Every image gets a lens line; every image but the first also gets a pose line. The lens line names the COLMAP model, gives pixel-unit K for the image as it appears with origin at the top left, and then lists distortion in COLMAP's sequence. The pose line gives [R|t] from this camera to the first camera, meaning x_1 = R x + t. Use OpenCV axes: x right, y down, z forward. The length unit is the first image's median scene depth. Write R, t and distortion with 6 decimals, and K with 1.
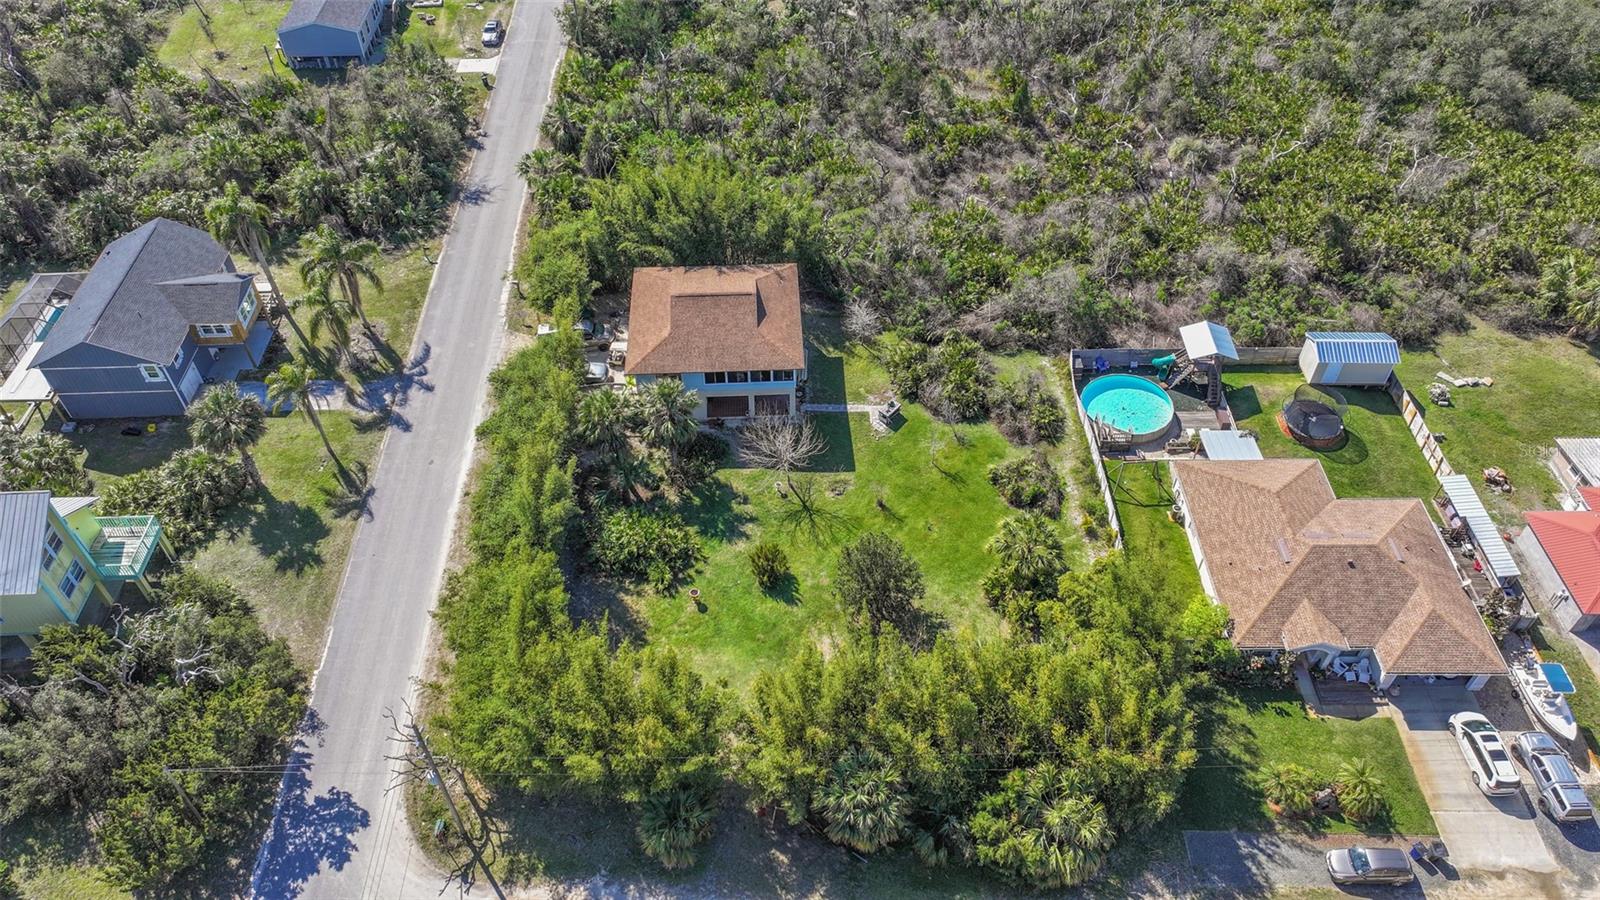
lens RADIAL K [[1121.3, 0, 806.6], [0, 1121.3, 444.4], [0, 0, 1]] dist [0.002674, 0.013872]
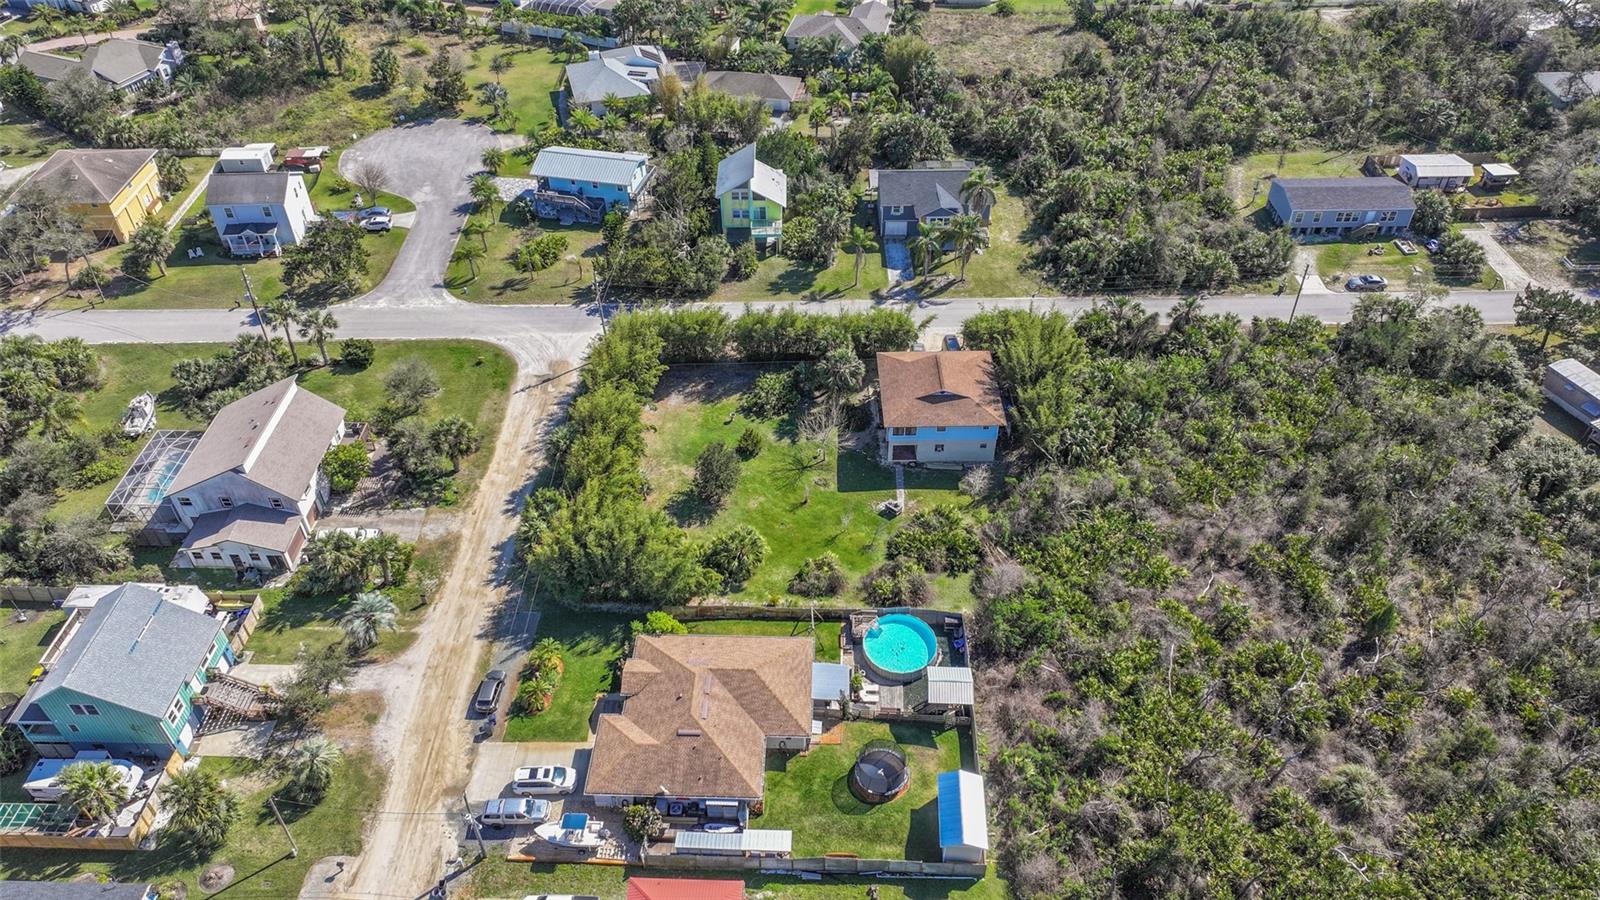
lens RADIAL K [[1121.3, 0, 806.6], [0, 1121.3, 444.4], [0, 0, 1]] dist [0.002674, 0.013872]
pose [[-0.034688, 0.659405, -0.750988, 1.035794], [-0.709668, 0.512841, 0.483079, -0.643345], [0.703682, 0.549709, 0.450169, 0.280797]]
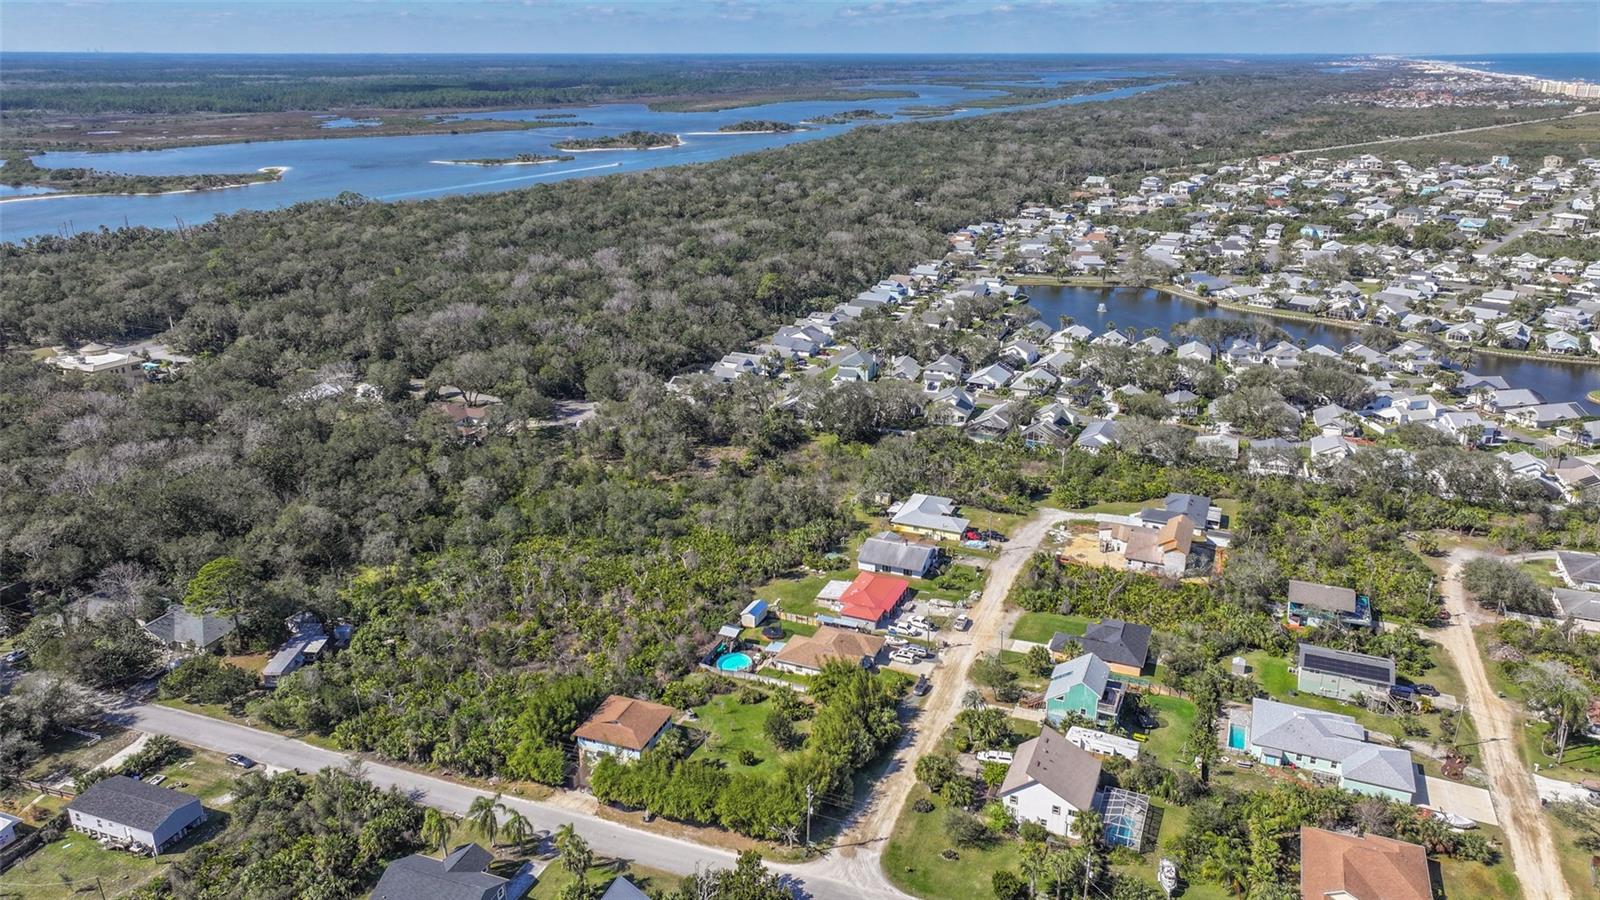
lens RADIAL K [[1121.3, 0, 806.6], [0, 1121.3, 444.4], [0, 0, 1]] dist [0.002674, 0.013872]
pose [[0.390405, -0.308156, 0.867539, -1.696757], [0.657814, 0.752634, -0.028685, -0.227120], [-0.644100, 0.581878, 0.496542, -0.652683]]
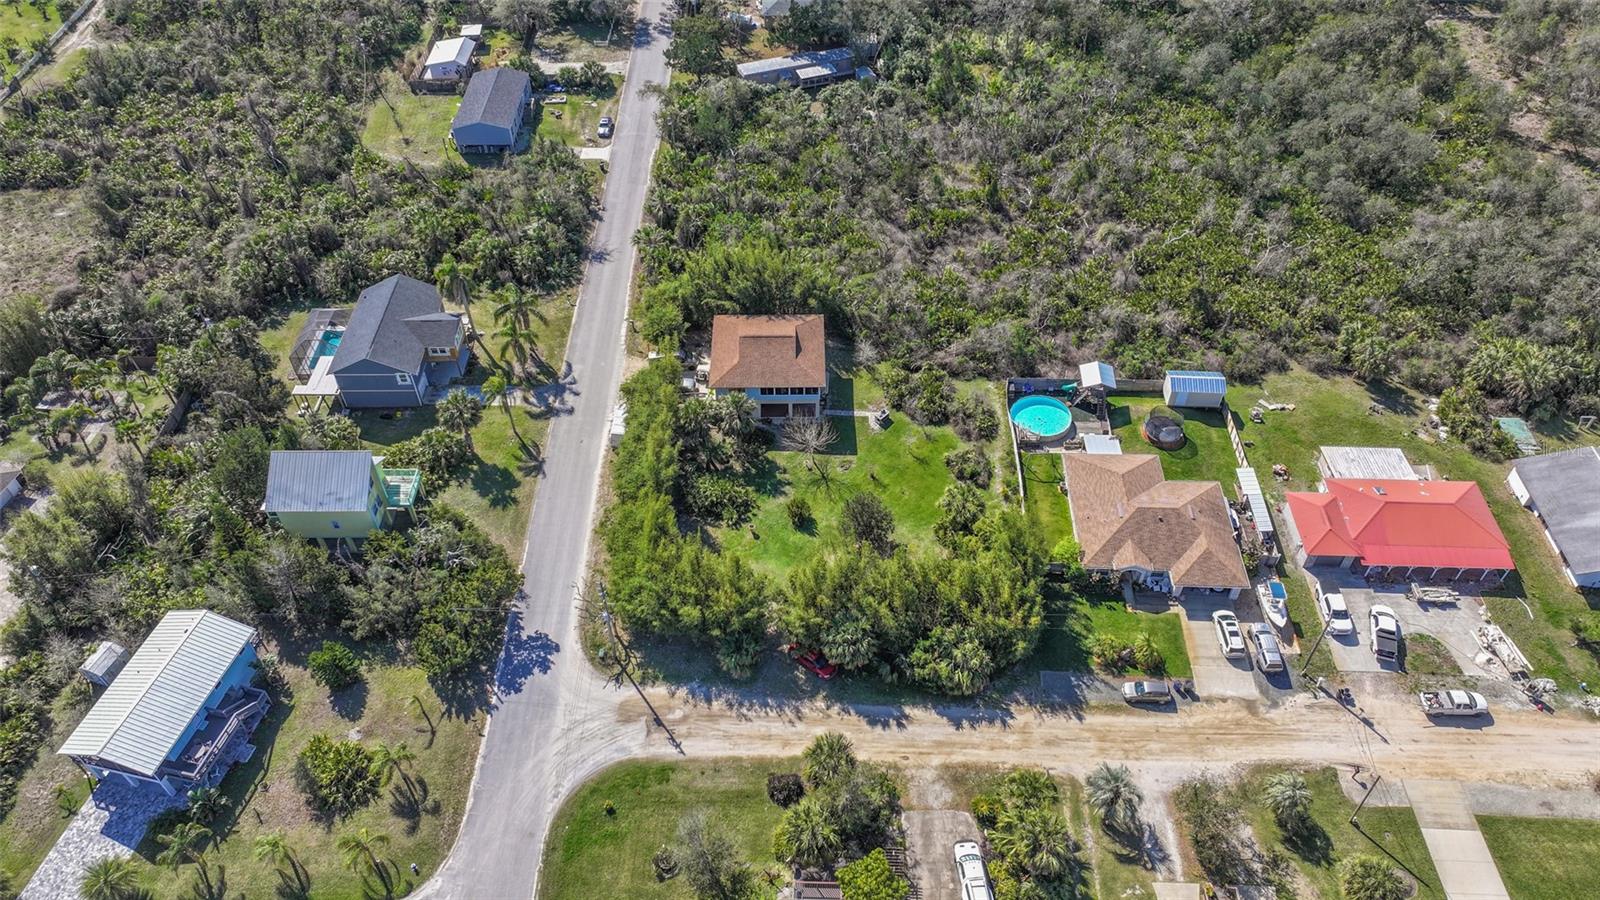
lens RADIAL K [[1121.3, 0, 806.6], [0, 1121.3, 444.4], [0, 0, 1]] dist [0.002674, 0.013872]
pose [[0.999109, 0.027559, -0.031979, 0.022045], [-0.027583, 0.999619, -0.000306, 0.011230], [0.031958, 0.001188, 0.999488, -0.503313]]
